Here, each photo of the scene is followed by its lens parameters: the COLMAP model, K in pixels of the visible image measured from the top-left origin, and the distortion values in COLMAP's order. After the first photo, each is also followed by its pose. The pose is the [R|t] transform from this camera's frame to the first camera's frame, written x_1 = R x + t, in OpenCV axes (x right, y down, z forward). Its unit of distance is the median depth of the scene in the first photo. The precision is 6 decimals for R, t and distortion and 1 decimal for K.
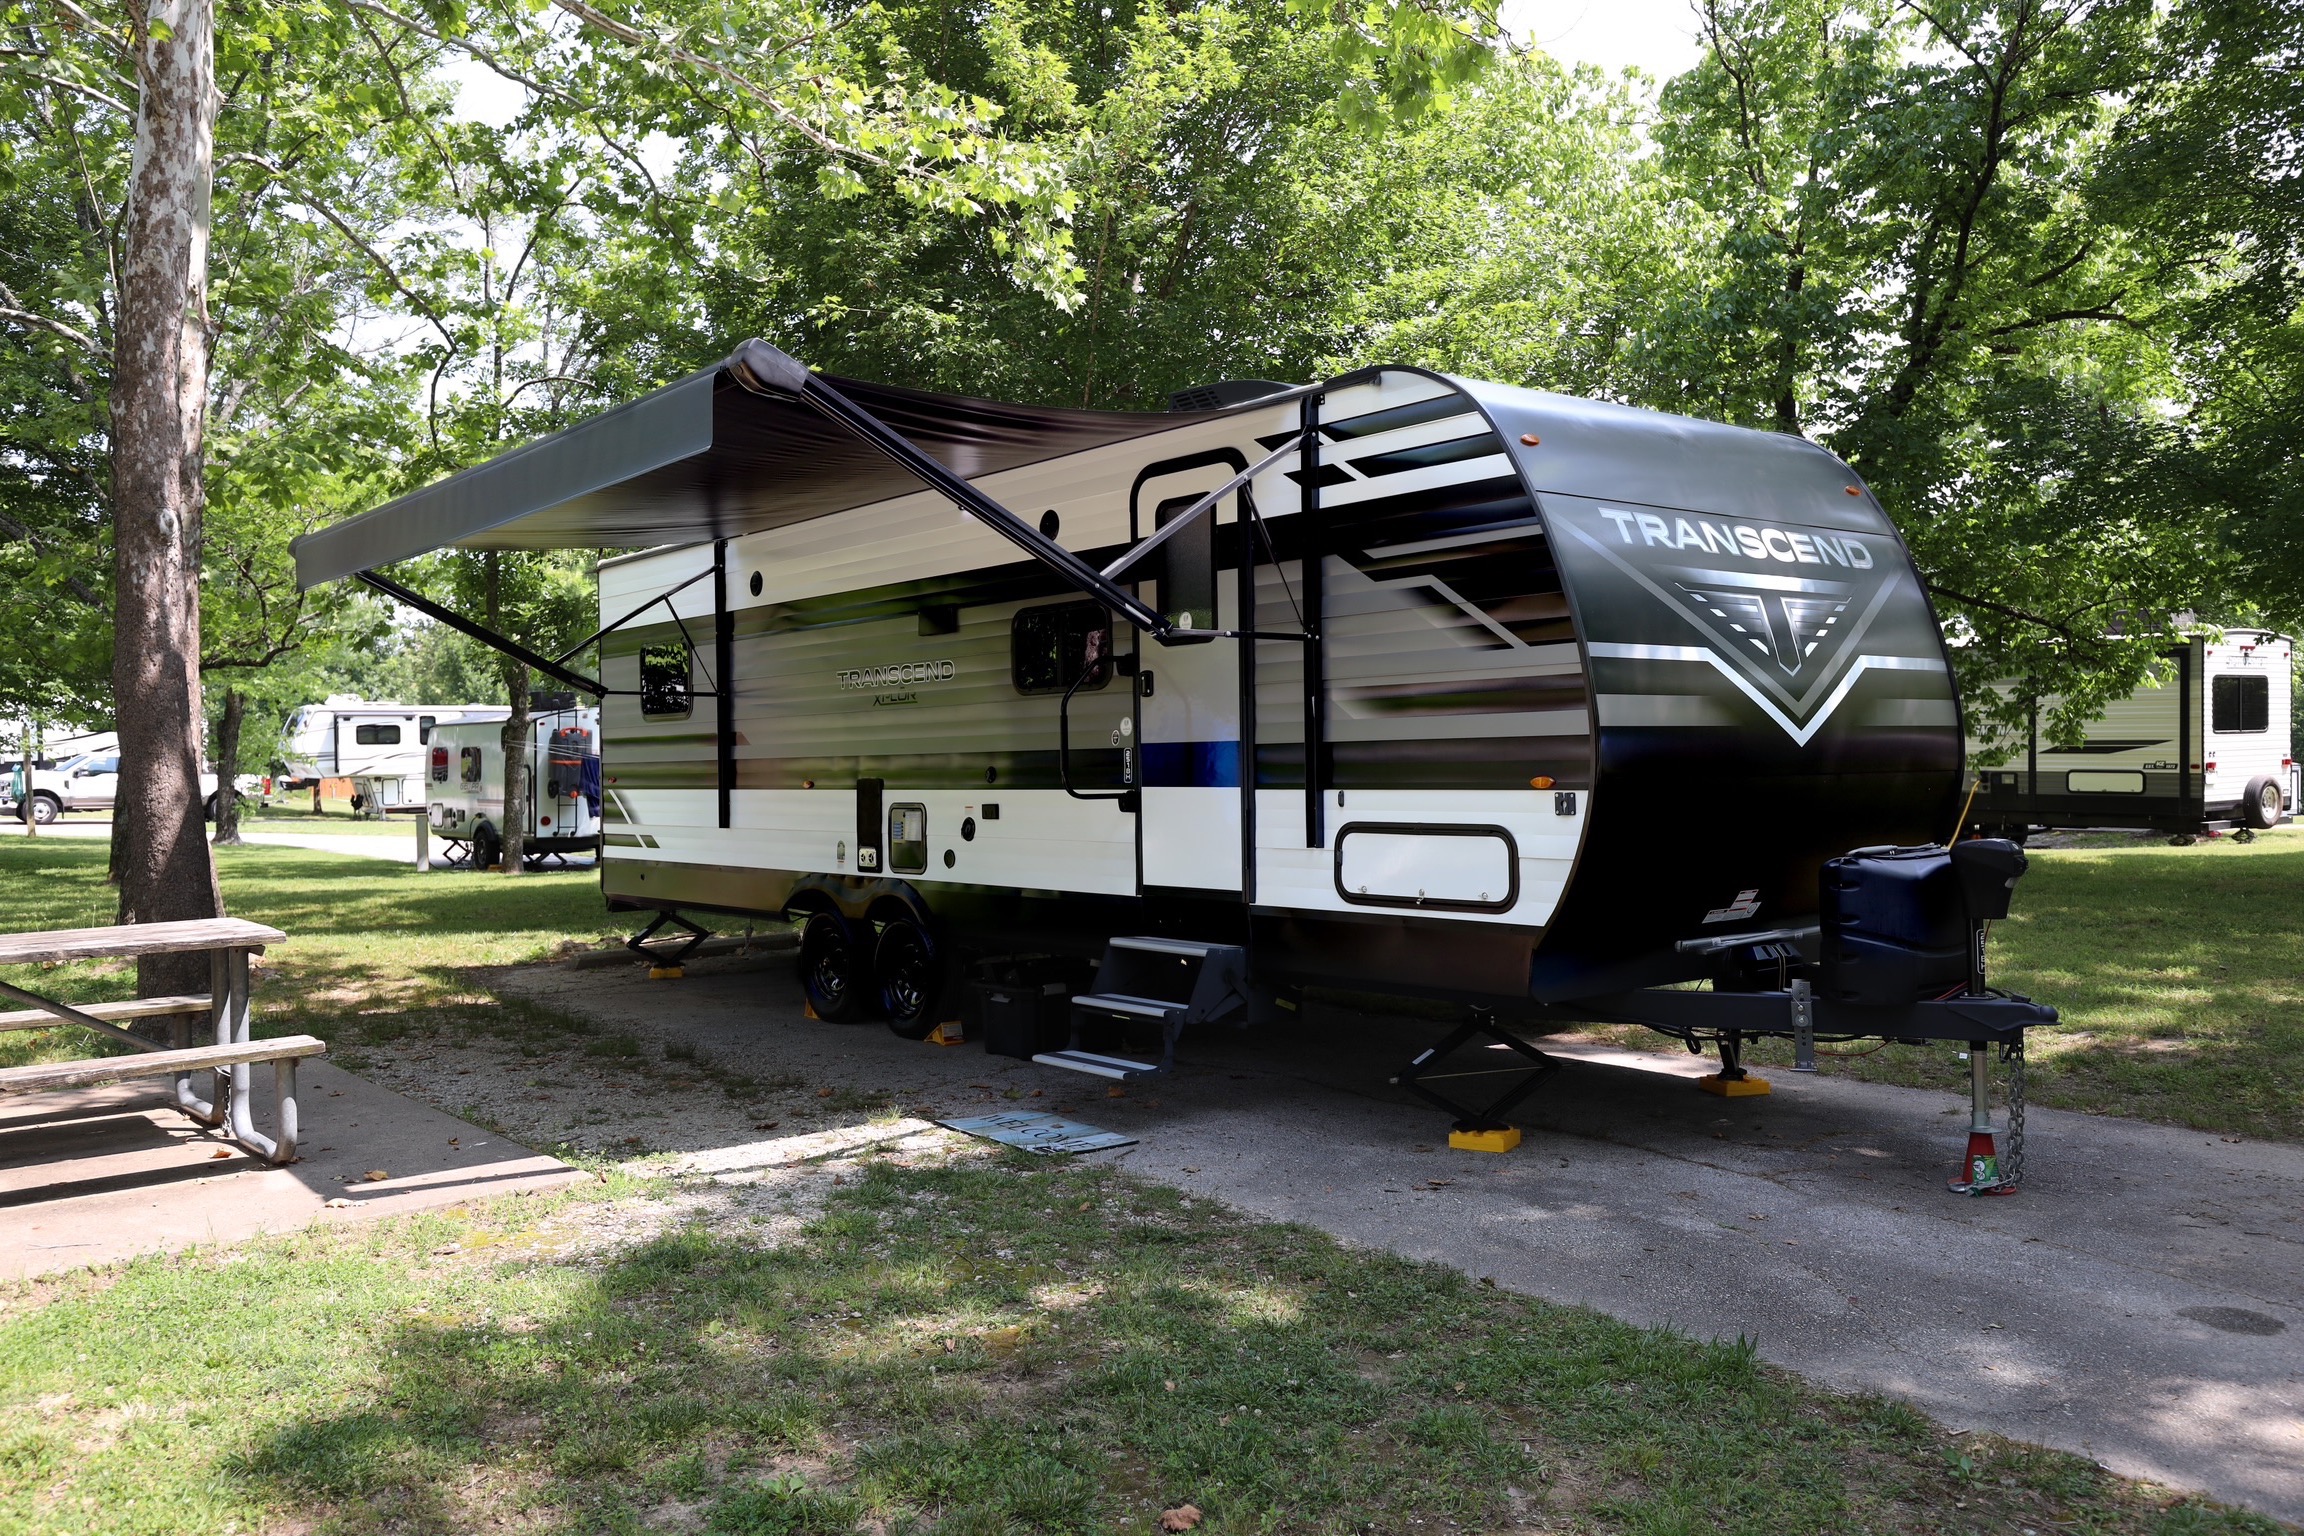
lens RADIAL K [[1811.0, 0, 1154.8], [0, 1811.0, 739.2], [0, 0, 1]] dist [0.066174, 0.000928]
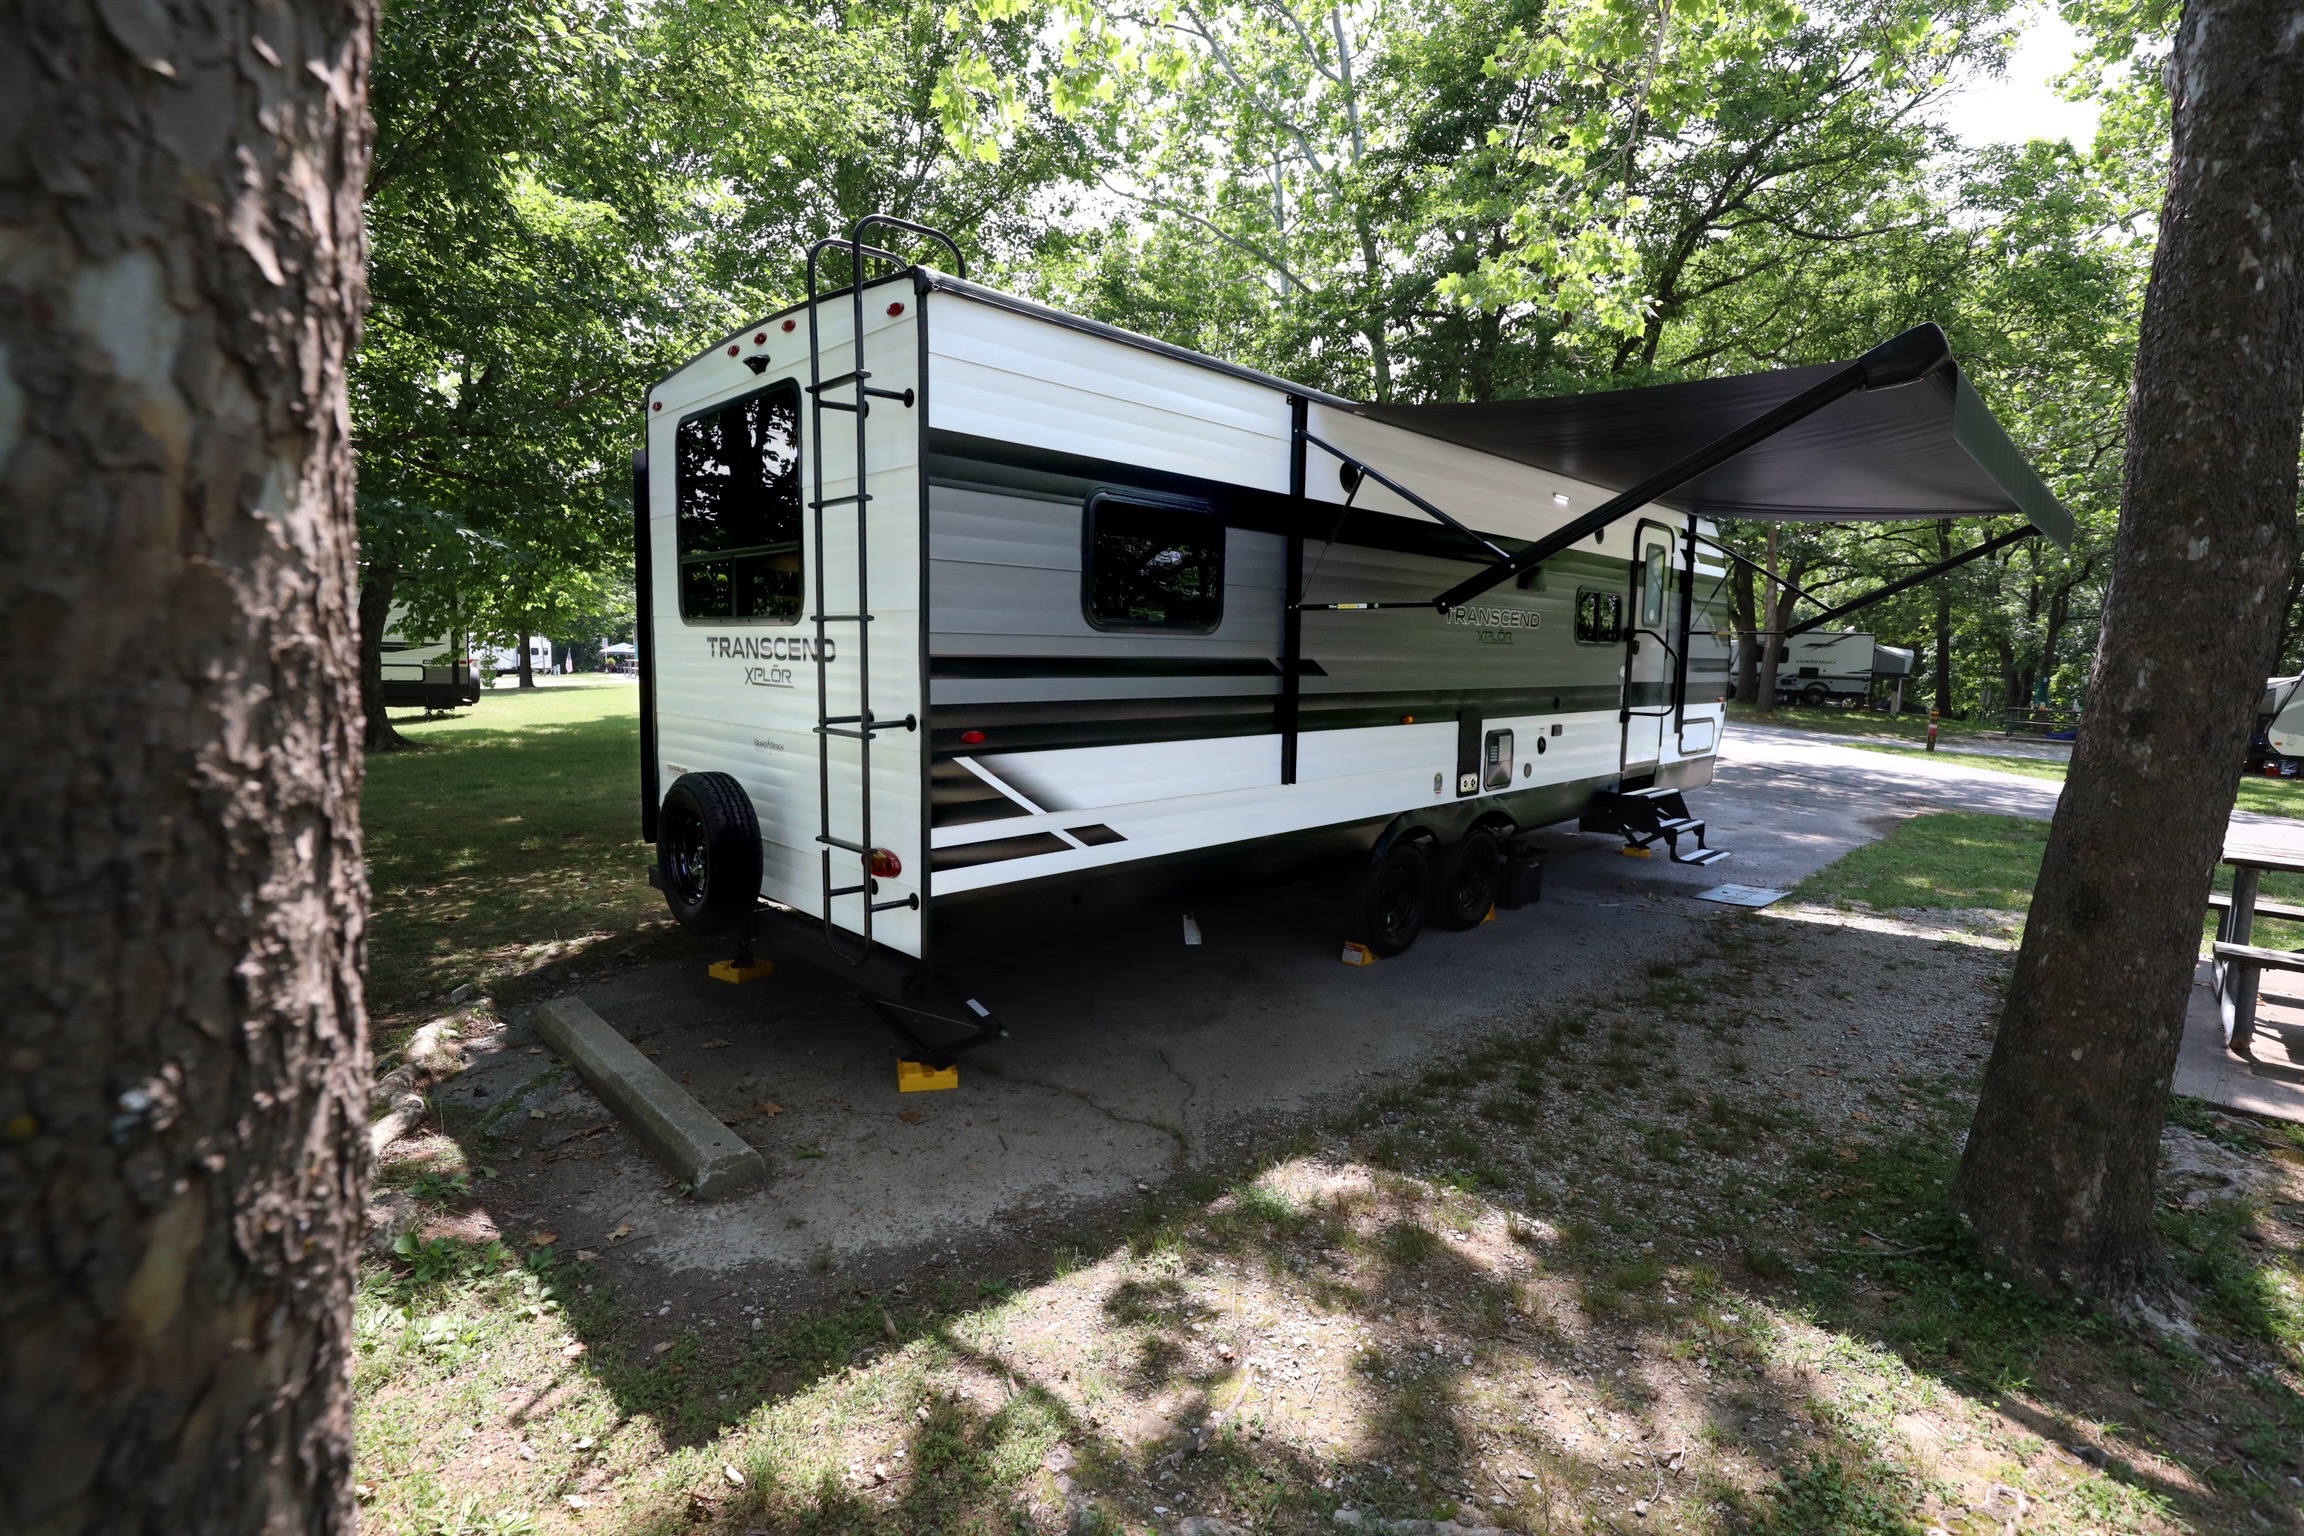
lens RADIAL K [[1046.5, 0, 1187.7], [0, 1046.5, 775.6], [0, 0, 1]] dist [-0.028166, 0.000985]
pose [[-0.129364, -0.106179, 0.985896, -0.866794], [-0.031551, 0.994188, 0.102932, 0.002157], [-0.991095, -0.017790, -0.131962, 1.438775]]
